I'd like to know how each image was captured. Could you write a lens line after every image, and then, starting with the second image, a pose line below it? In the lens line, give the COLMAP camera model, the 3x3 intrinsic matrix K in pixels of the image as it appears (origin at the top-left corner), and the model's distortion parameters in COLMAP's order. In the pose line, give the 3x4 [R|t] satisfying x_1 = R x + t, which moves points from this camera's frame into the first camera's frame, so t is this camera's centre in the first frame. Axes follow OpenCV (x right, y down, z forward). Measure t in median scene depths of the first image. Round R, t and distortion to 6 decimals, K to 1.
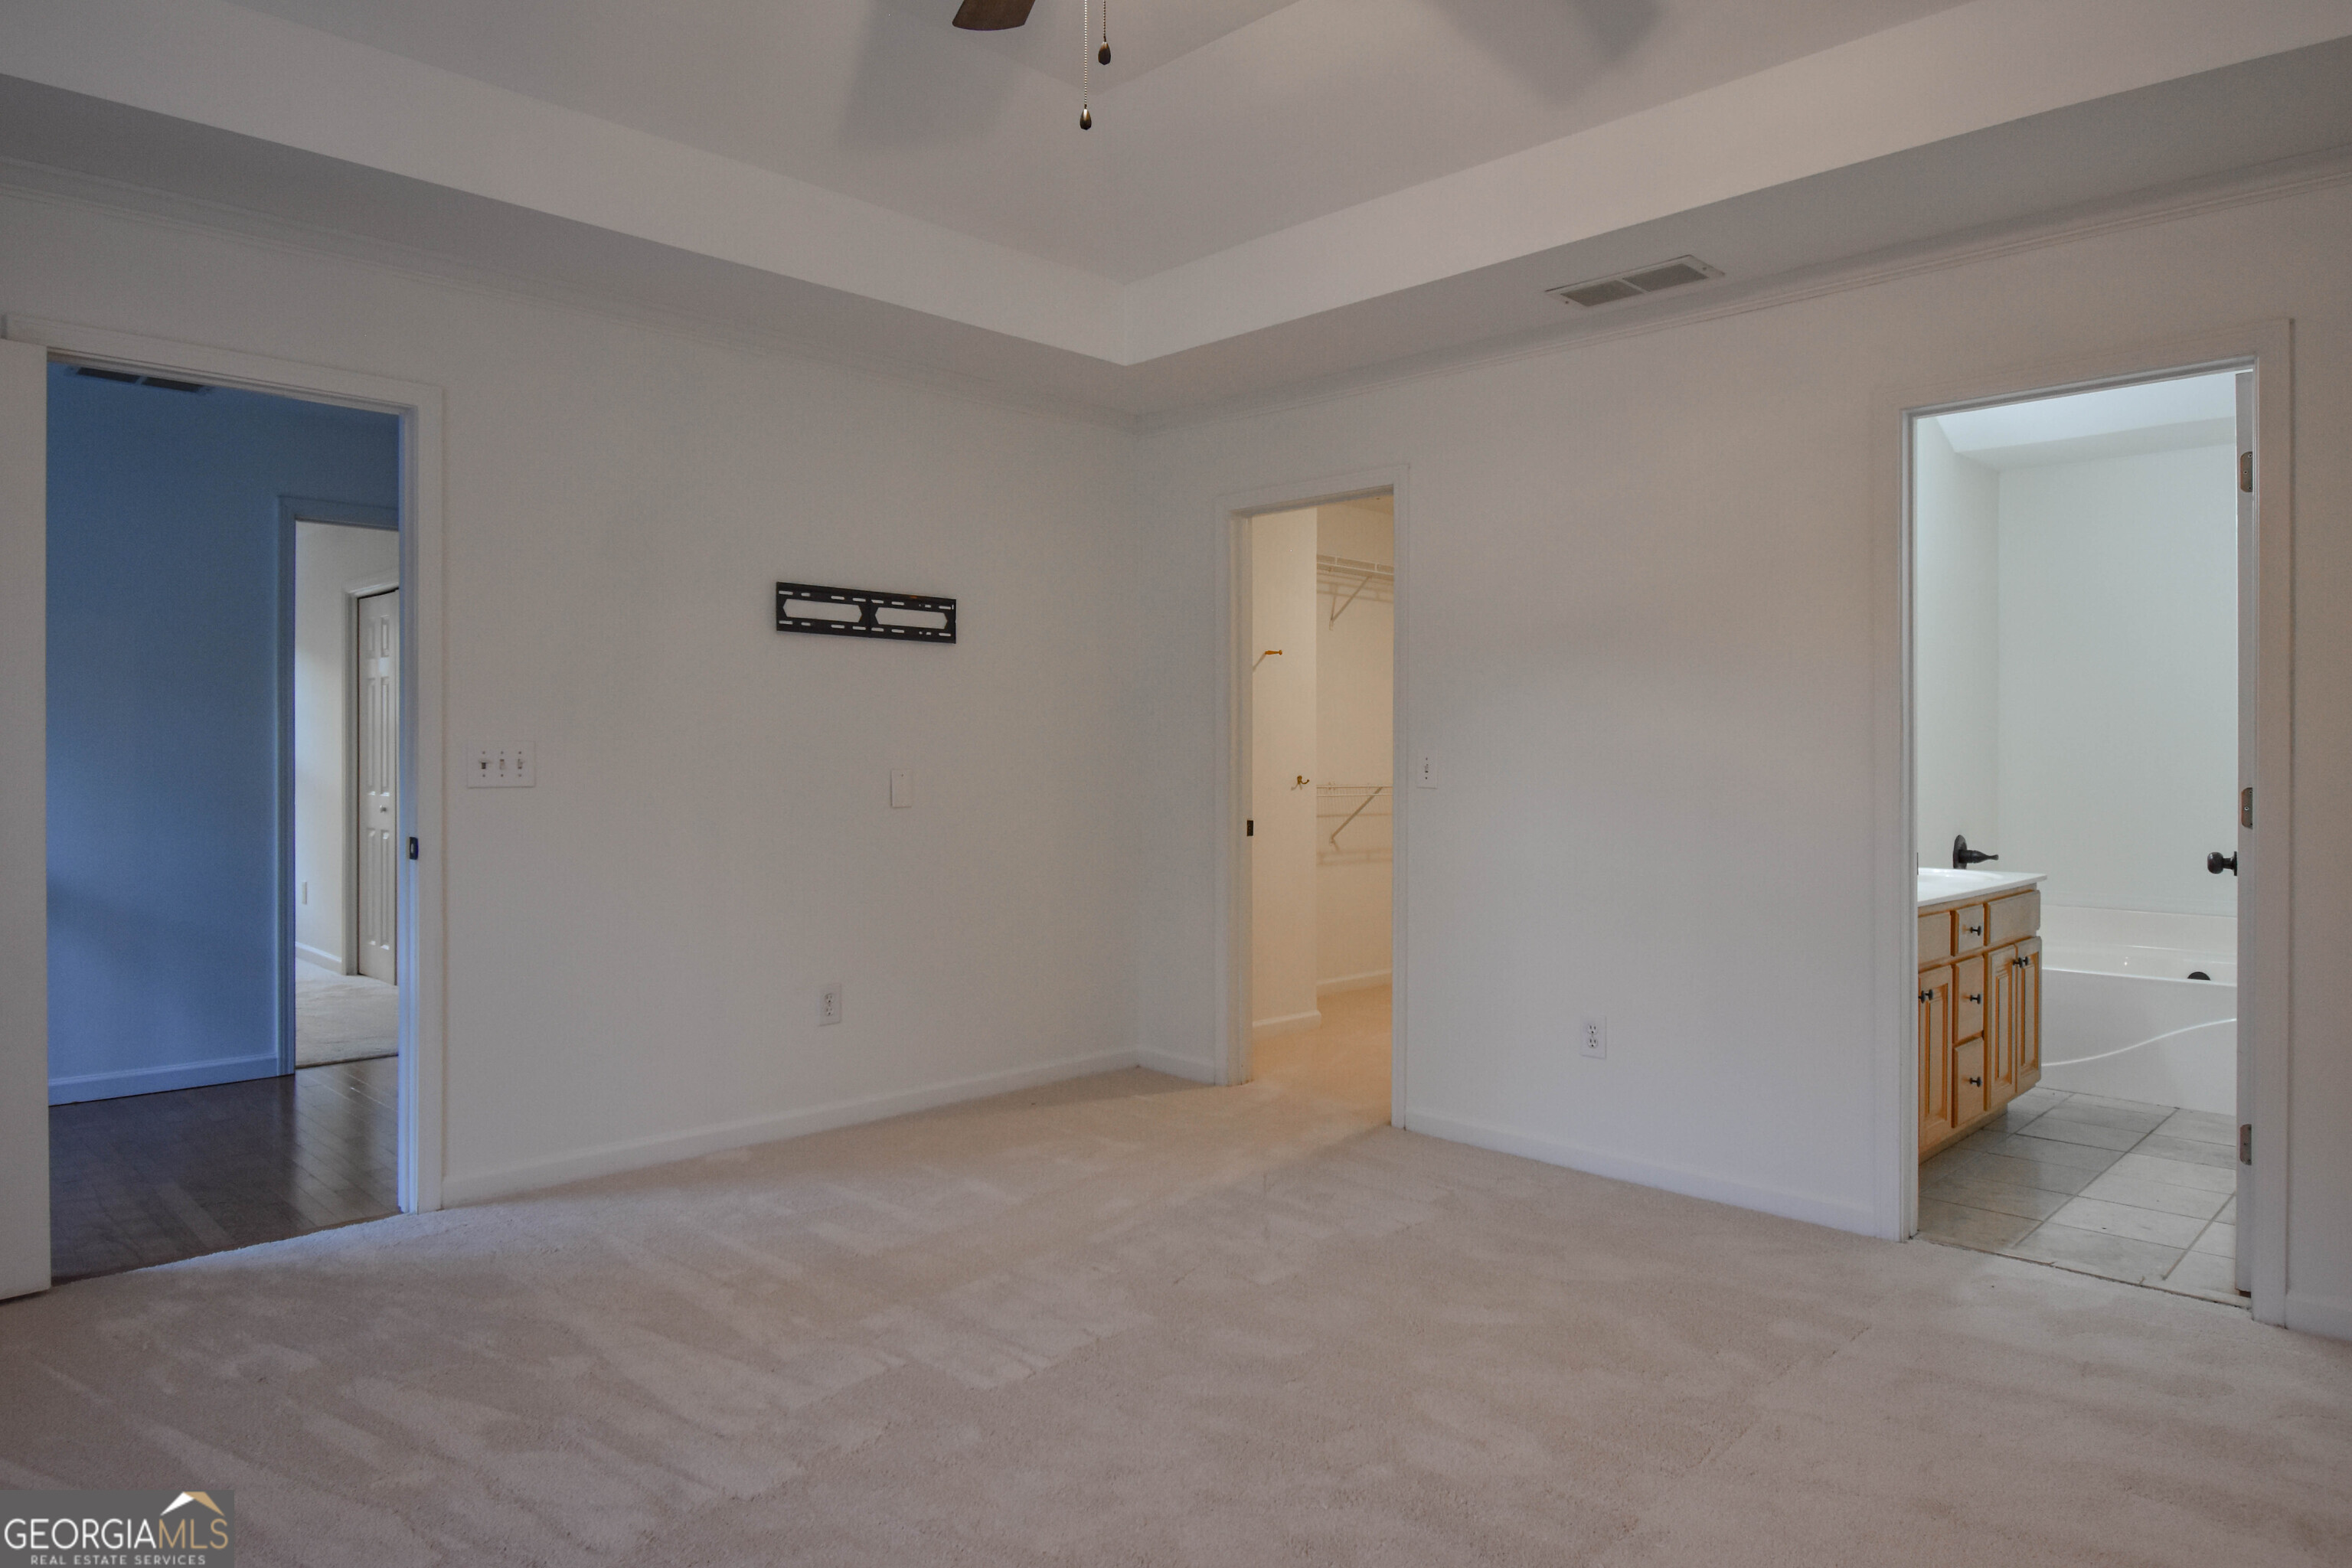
lens RADIAL K [[1469.3, 0, 1187.0], [0, 1469.3, 773.5], [0, 0, 1]] dist [0.005745, -0.015134]
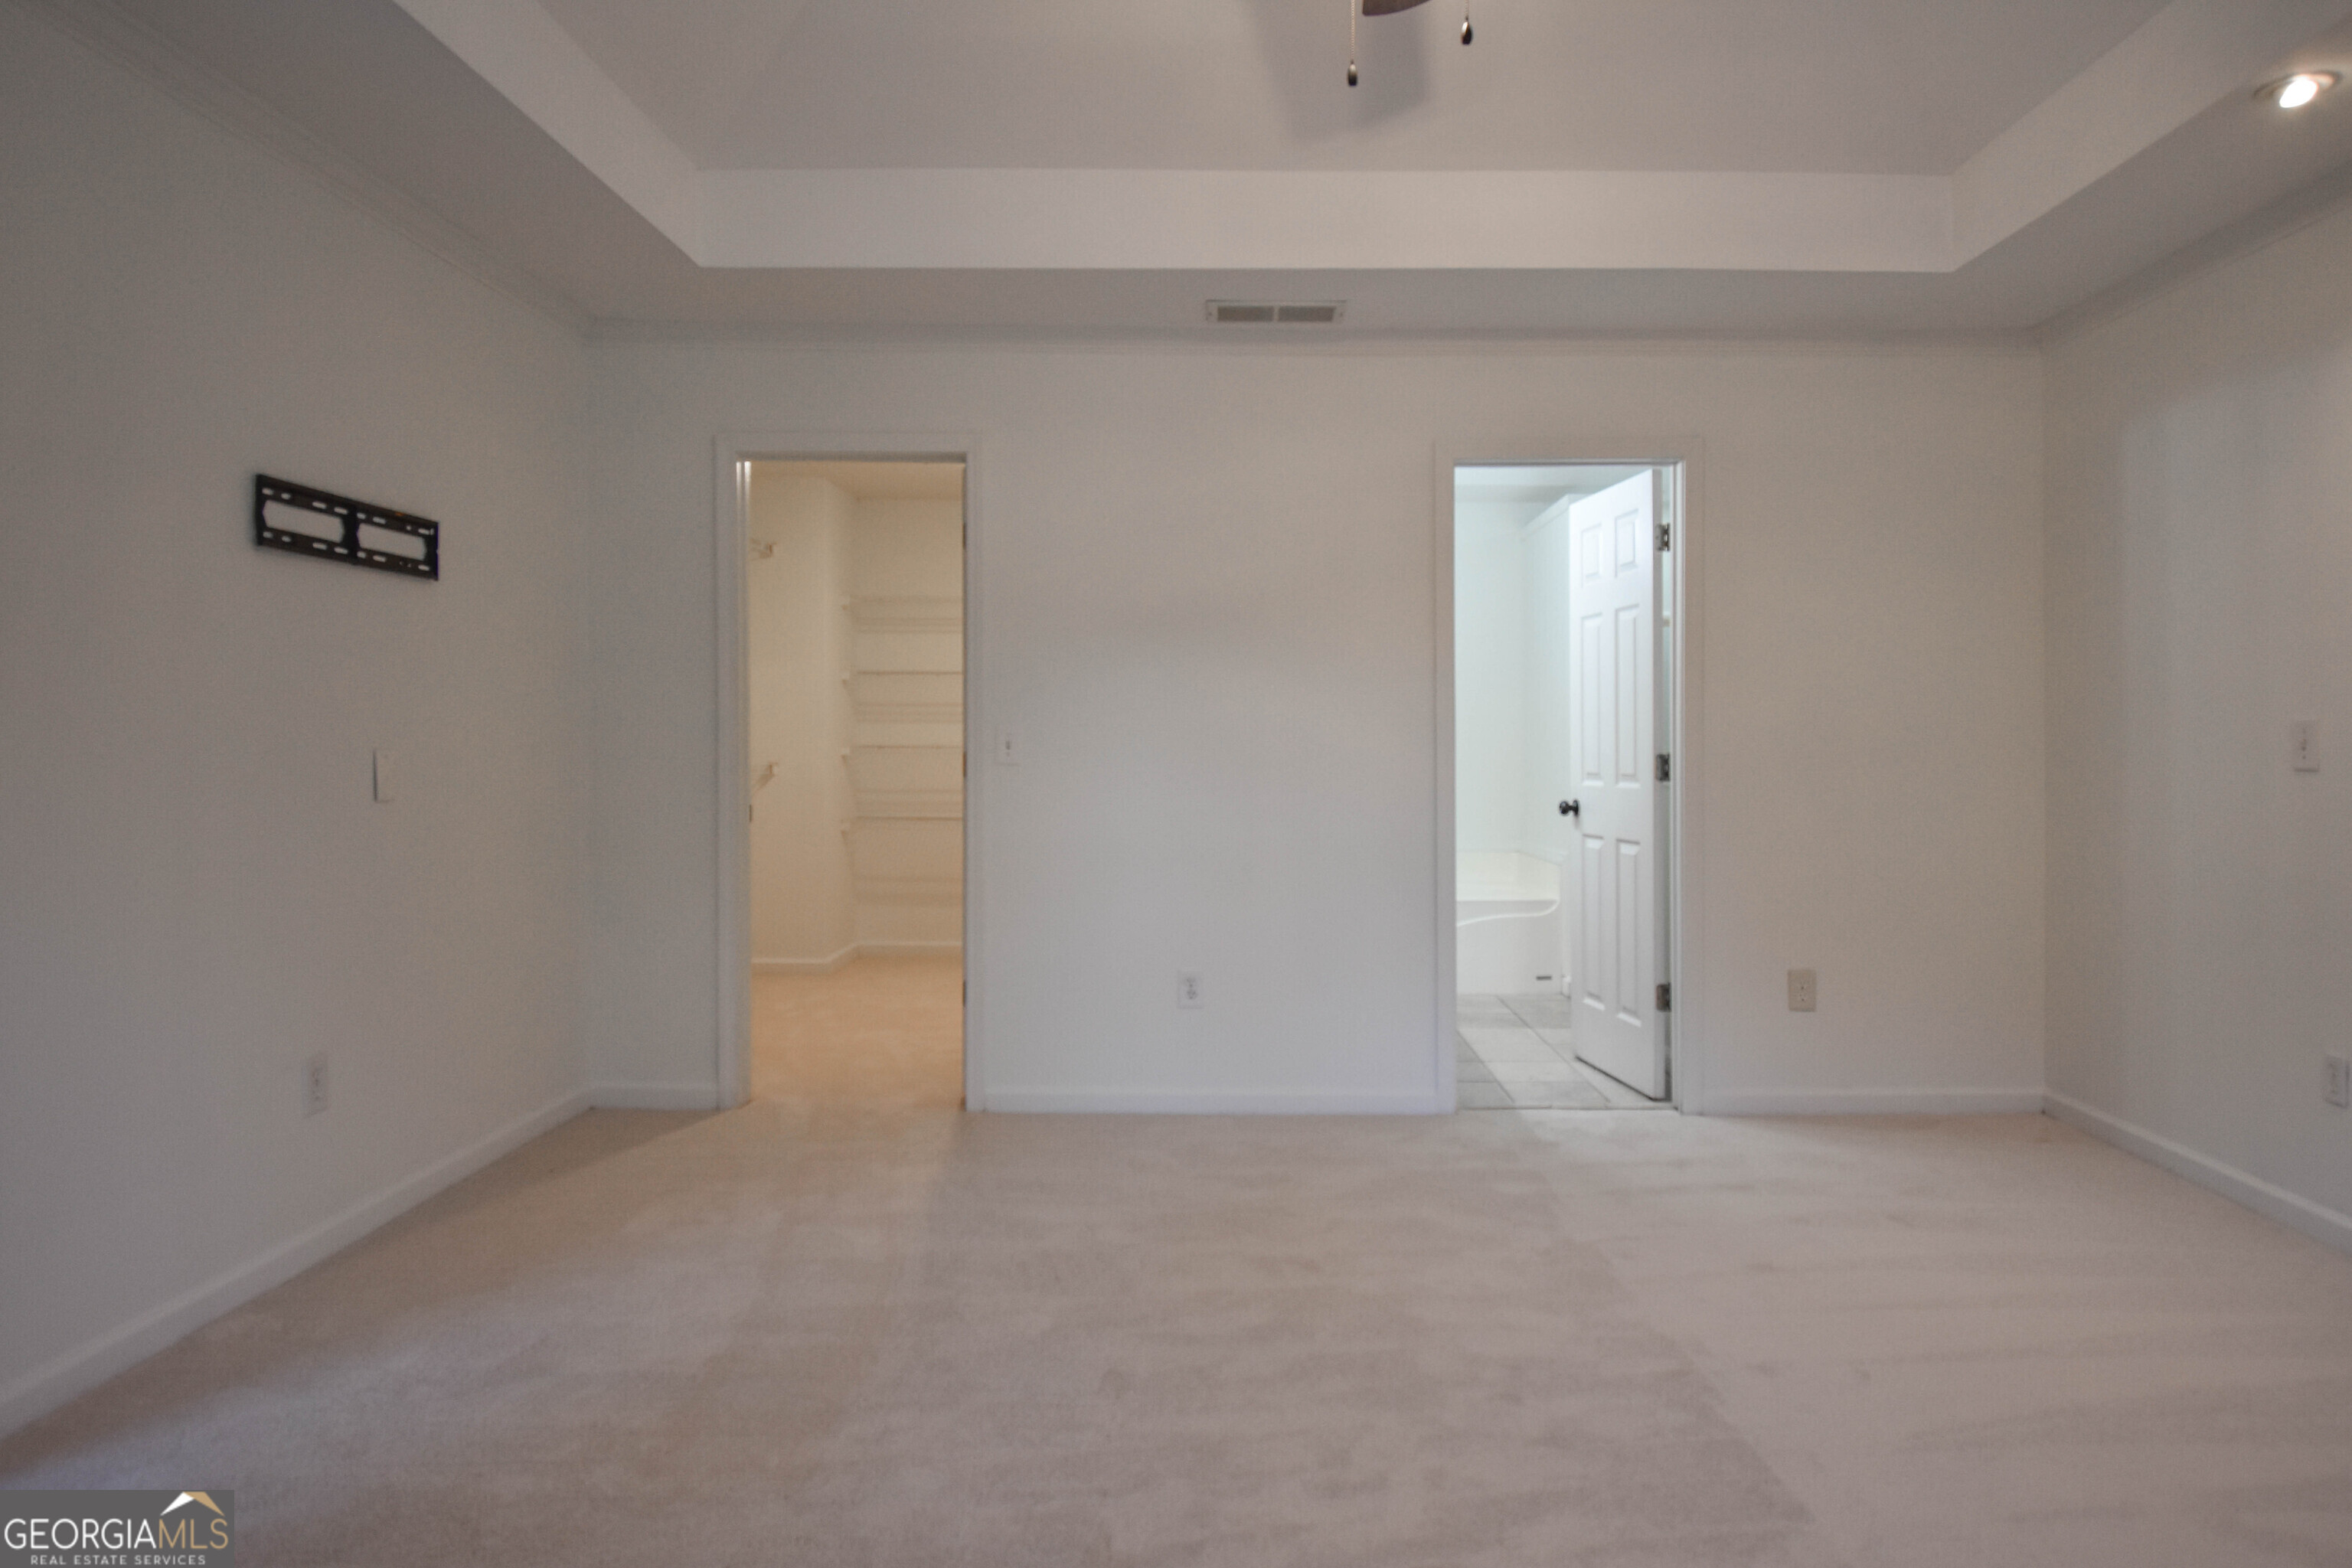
lens RADIAL K [[1469.3, 0, 1199.0], [0, 1469.3, 767.5], [0, 0, 1]] dist [0.005745, -0.015134]
pose [[0.700323, -0.014966, 0.713669, -0.449168], [0.008299, 0.999883, 0.012824, 0.000431], [-0.713778, -0.003059, 0.700365, 0.208889]]
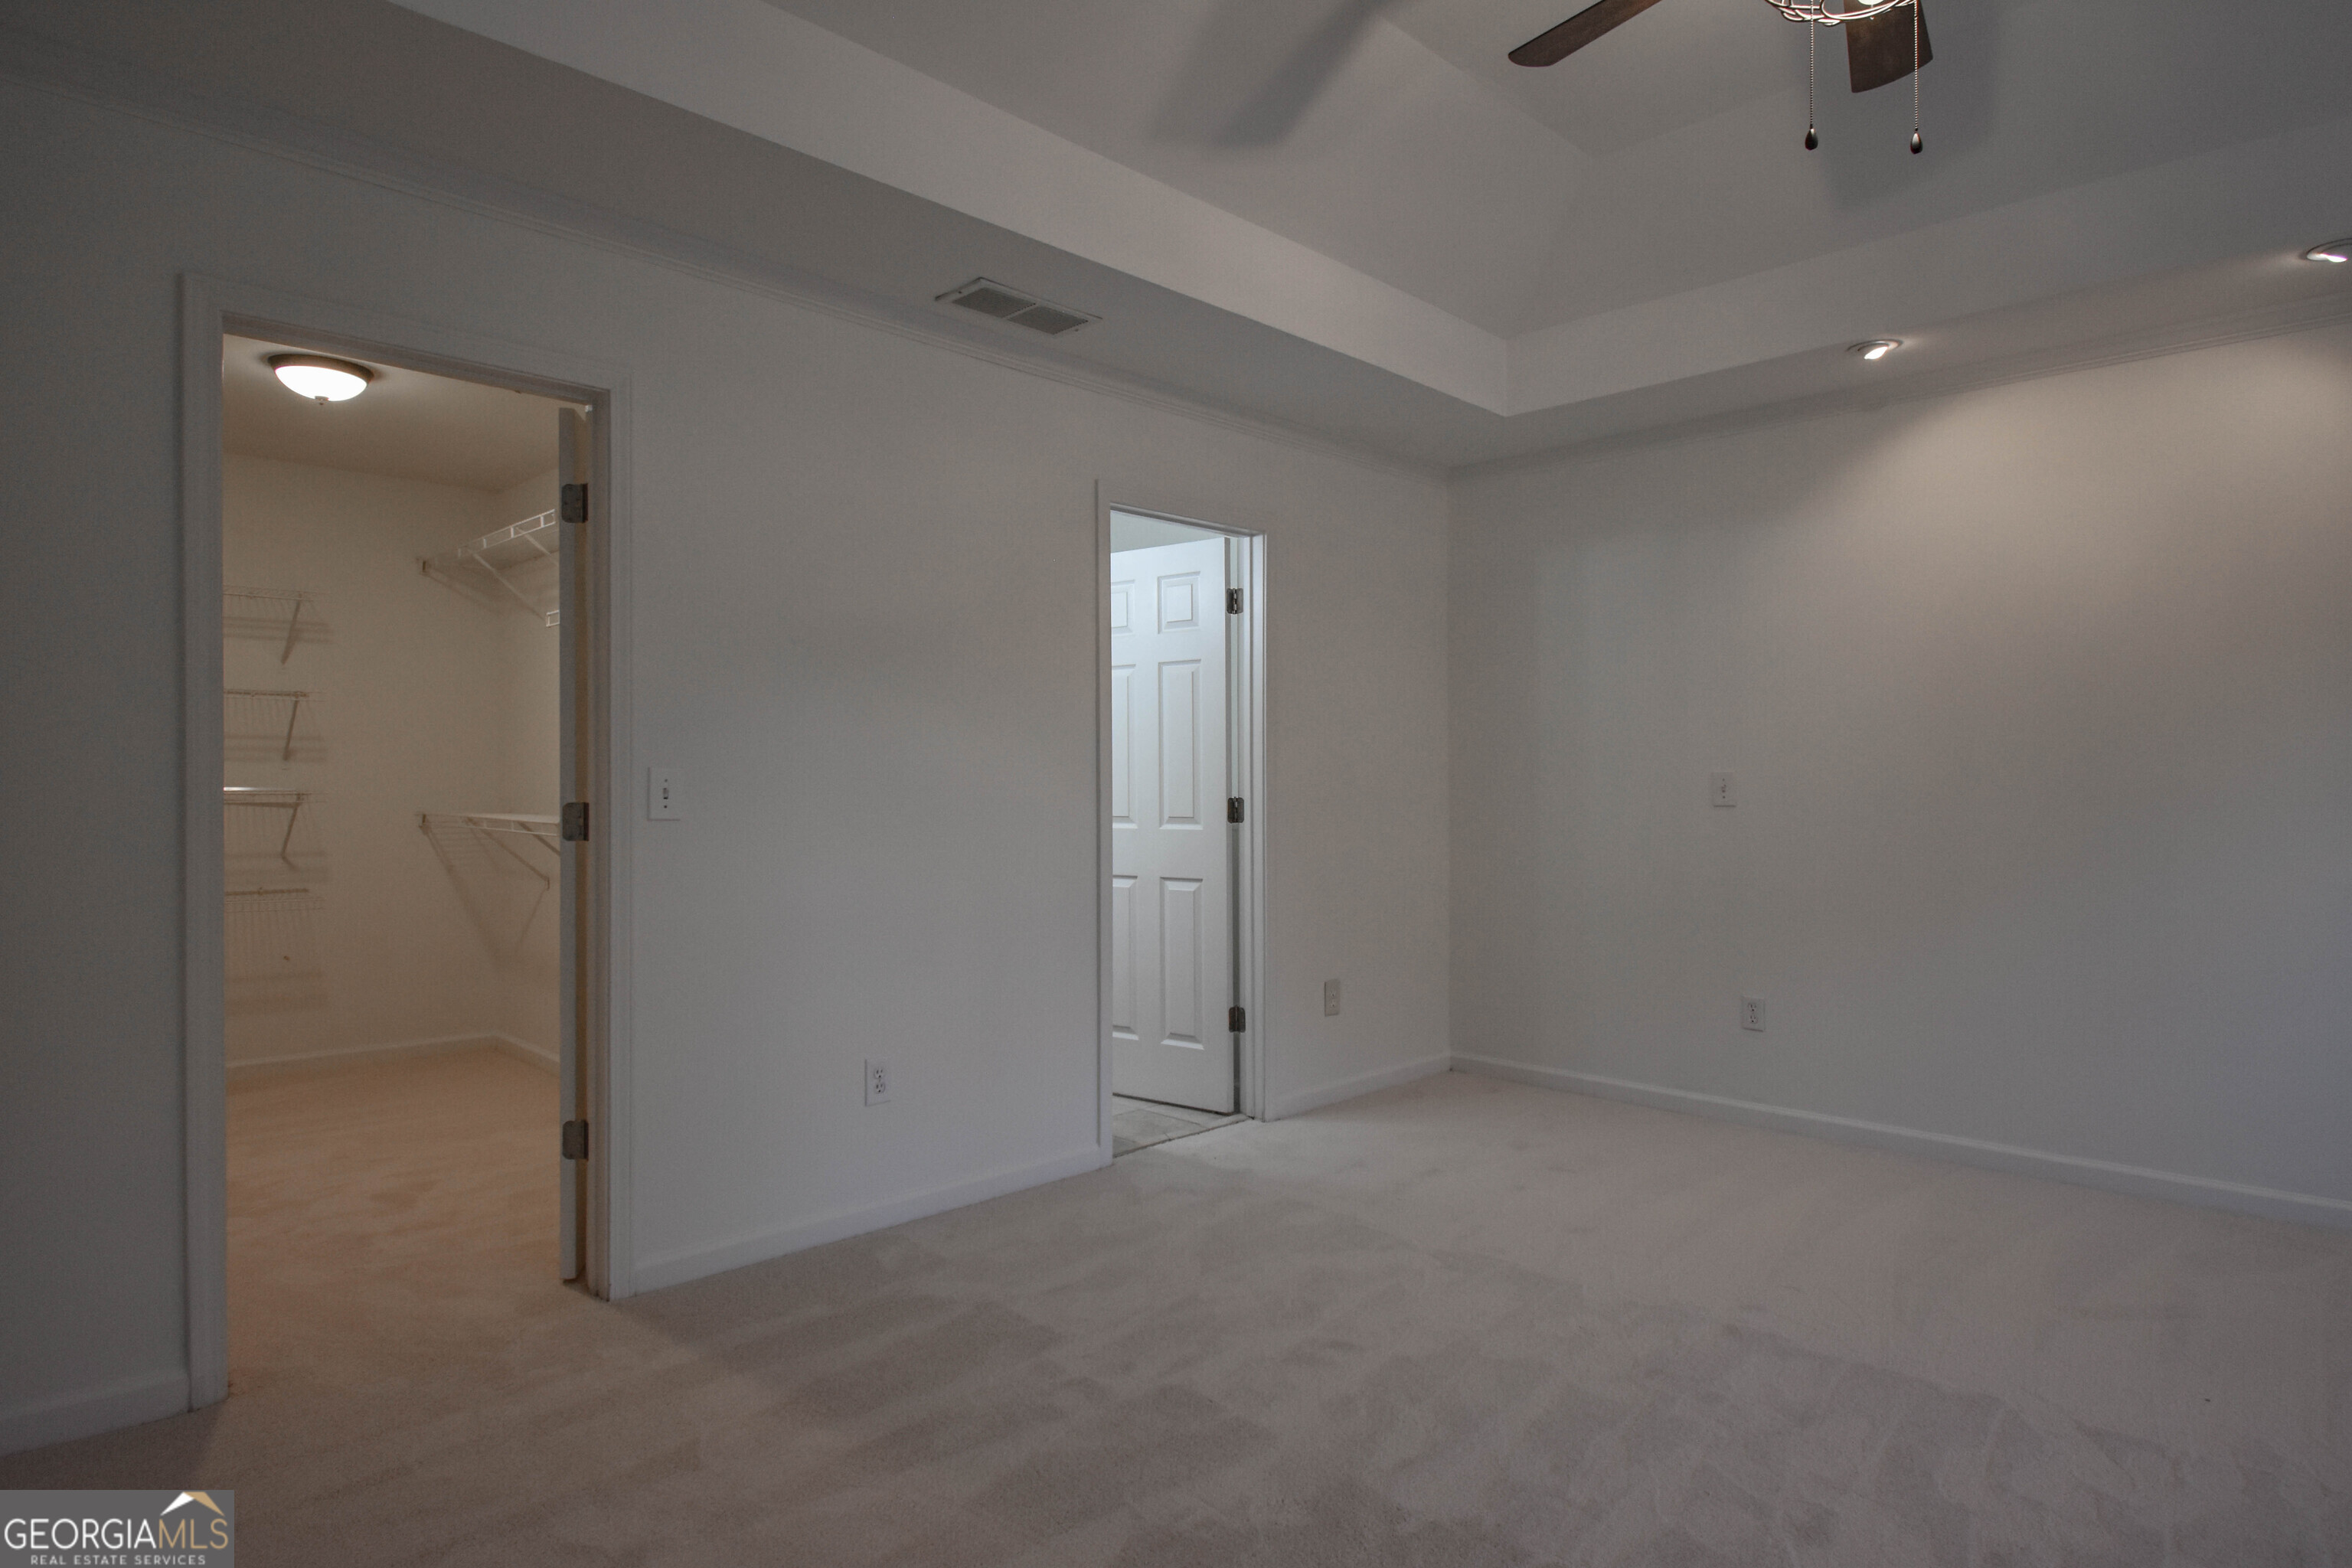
lens RADIAL K [[1340.9, 0, 1200.5], [0, 1340.9, 794.2], [0, 0, 1]] dist [0.010684, -0.014538]
pose [[-0.031081, -0.012834, 0.999434, -0.514696], [0.009824, 0.999865, 0.013145, -0.009420], [-0.999469, 0.010227, -0.030951, 0.743467]]
